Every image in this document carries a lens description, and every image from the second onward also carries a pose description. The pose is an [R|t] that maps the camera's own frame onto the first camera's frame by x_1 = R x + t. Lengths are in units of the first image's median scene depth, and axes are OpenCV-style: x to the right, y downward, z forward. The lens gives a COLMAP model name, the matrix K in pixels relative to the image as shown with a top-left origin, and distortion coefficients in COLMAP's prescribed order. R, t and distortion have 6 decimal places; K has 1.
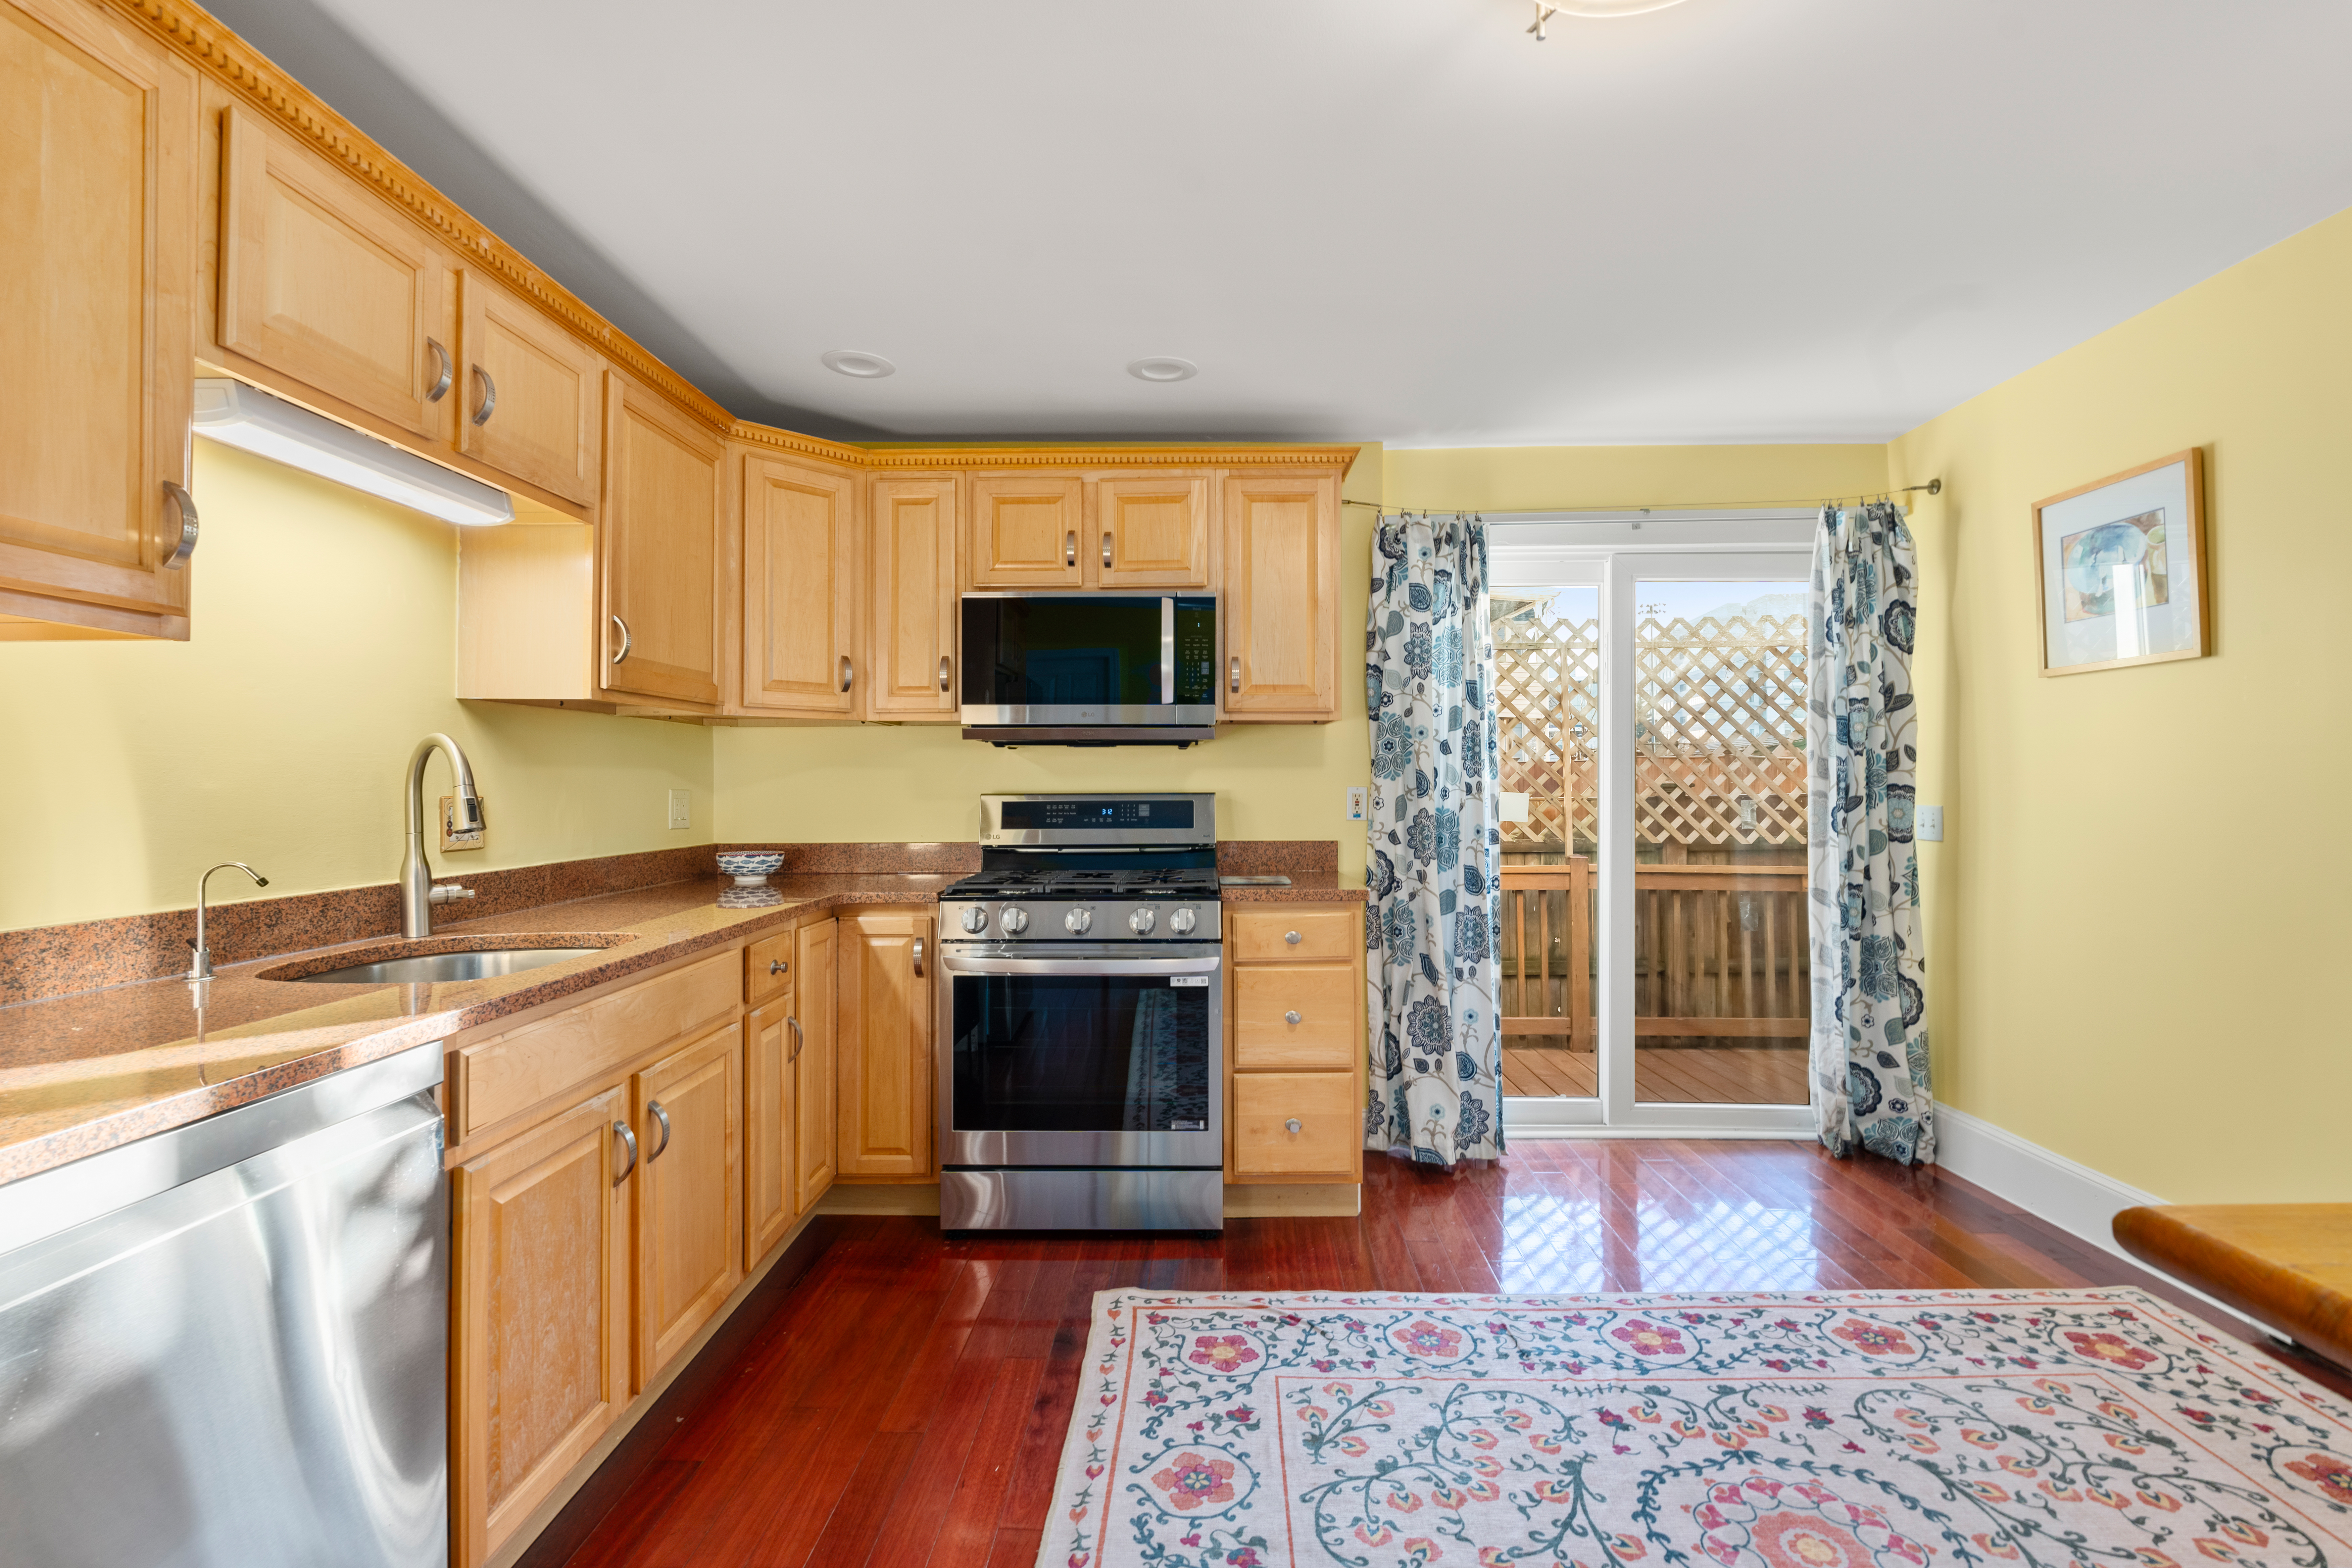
lens RADIAL K [[1058.6, 0, 1179.8], [0, 1058.6, 768.9], [0, 0, 1]] dist [-0.002272, -0.000183]
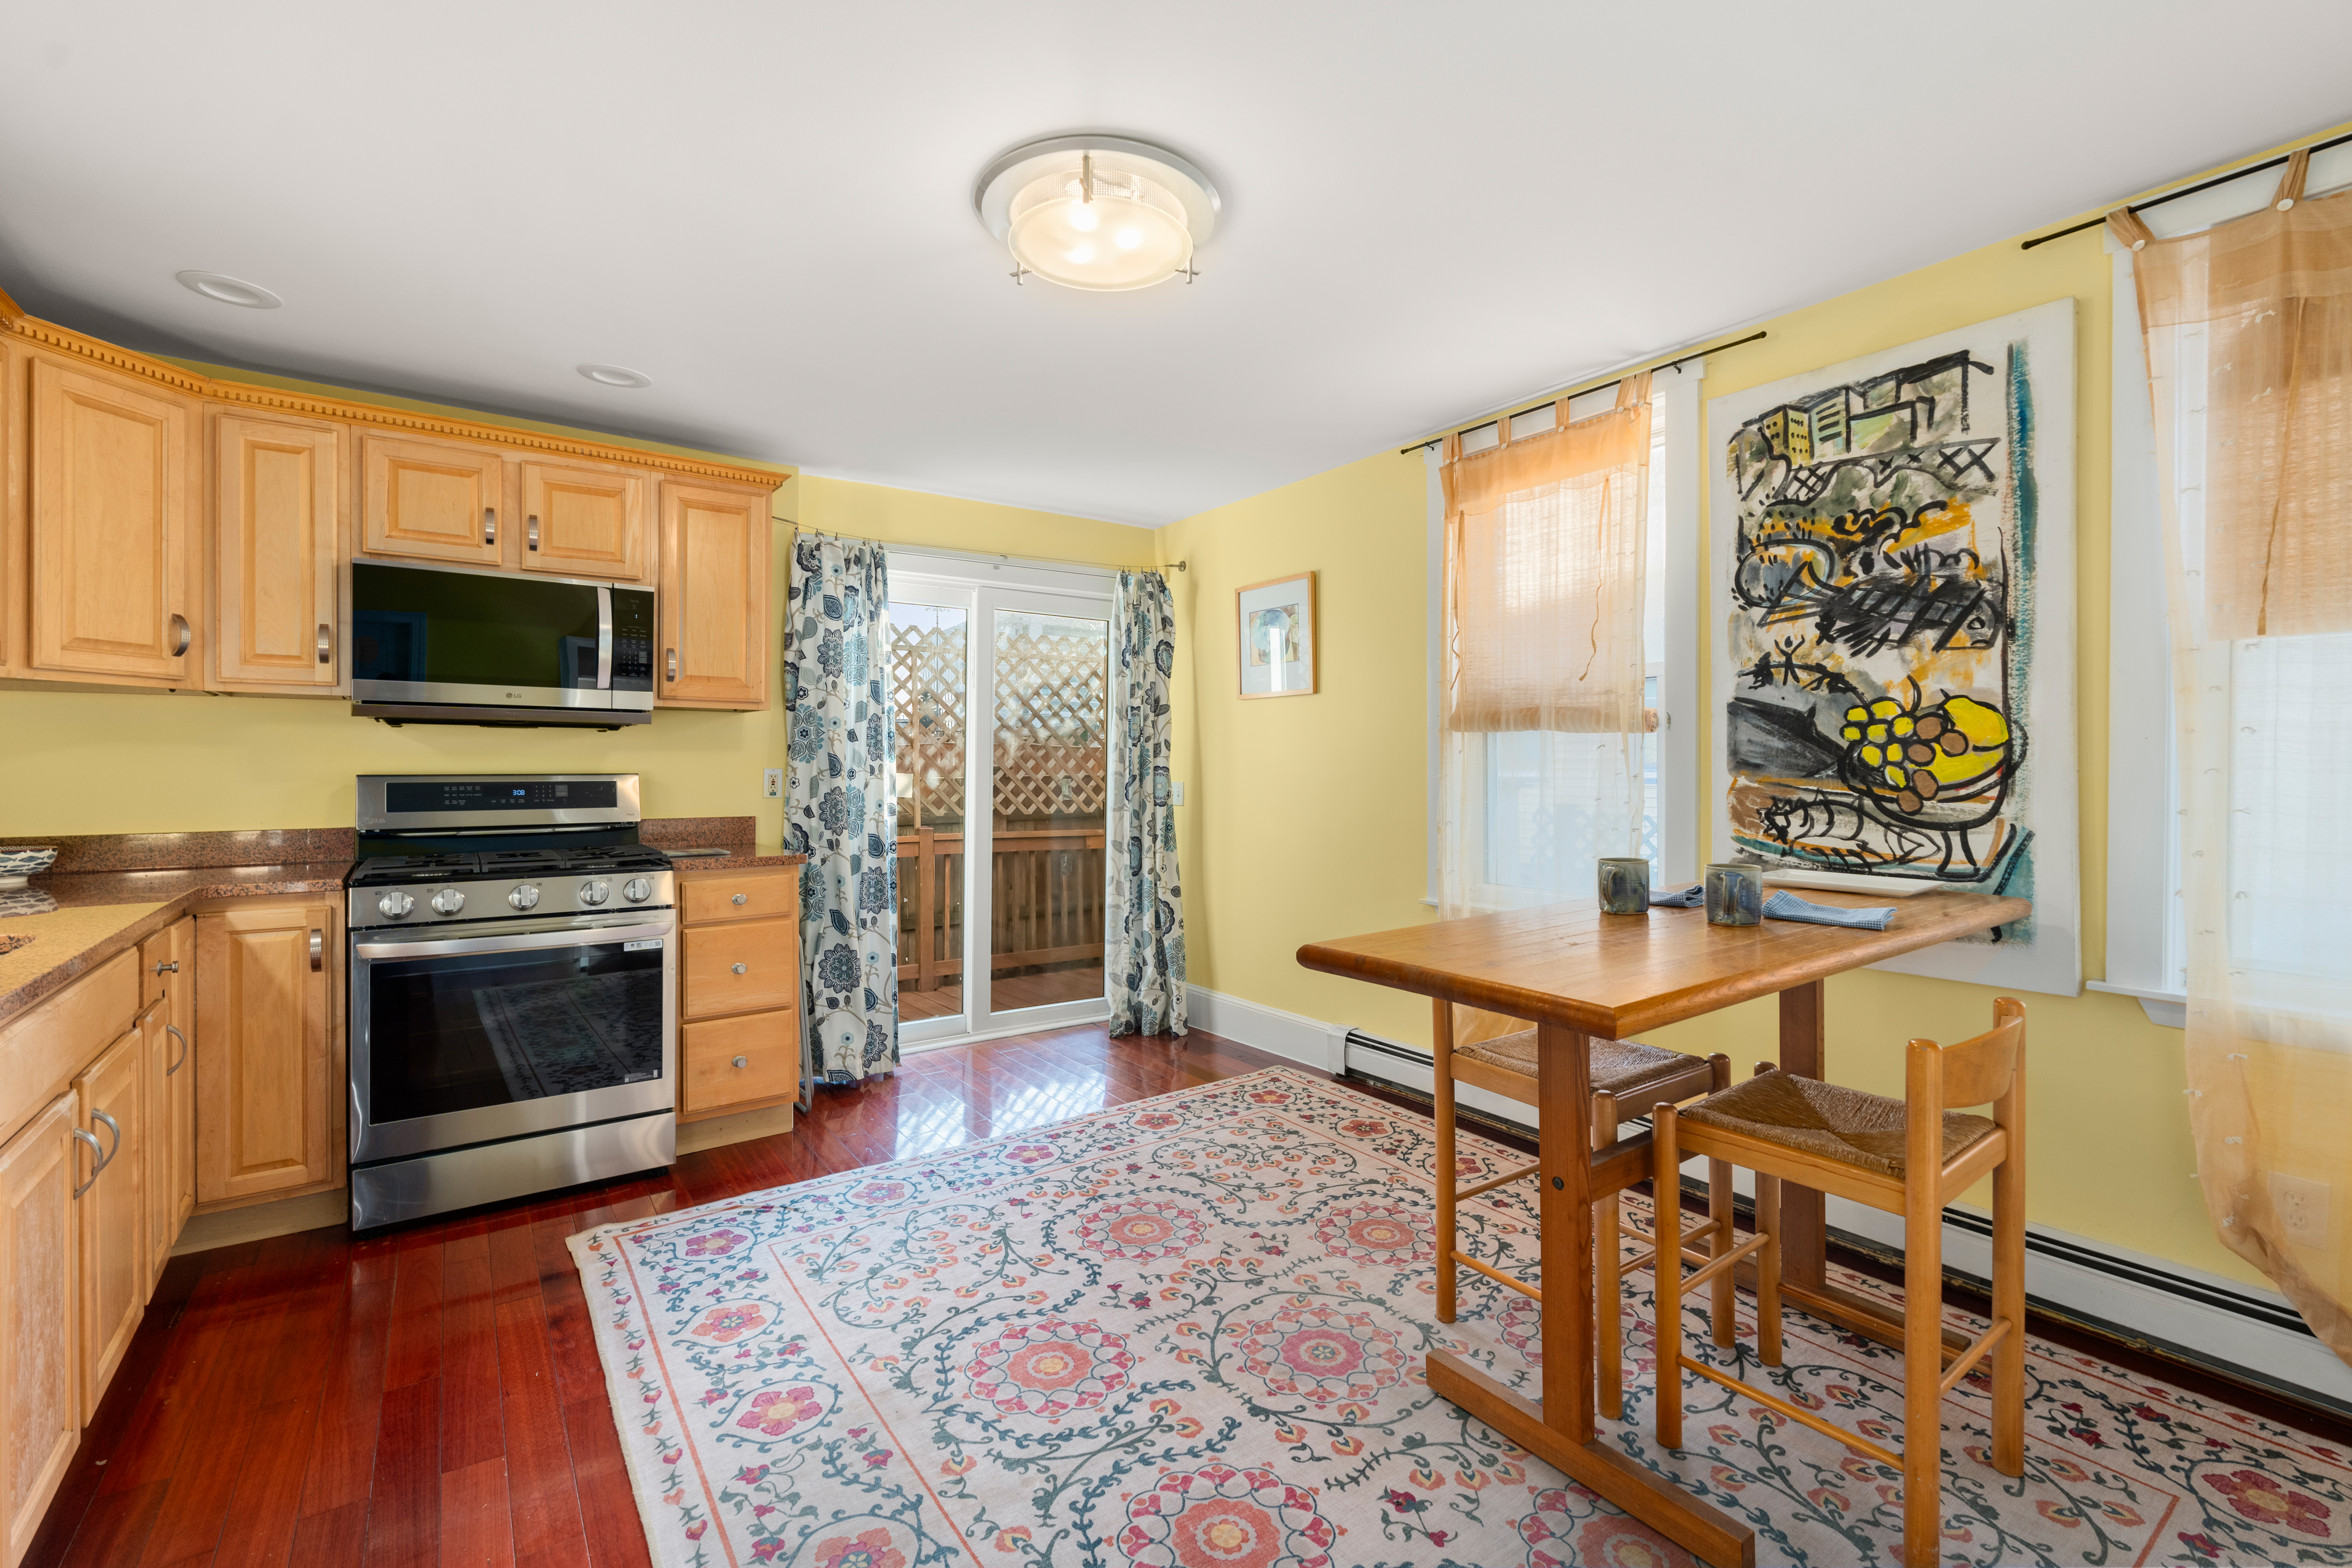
lens RADIAL K [[1035.5, 0, 1180.4], [0, 1035.5, 776.4], [0, 0, 1]] dist [0.000628, 0.000159]
pose [[0.794314, -0.001675, 0.607505, -0.184257], [-0.012696, 0.999732, 0.019355, -0.001803], [-0.607375, -0.023087, 0.794080, -0.169608]]
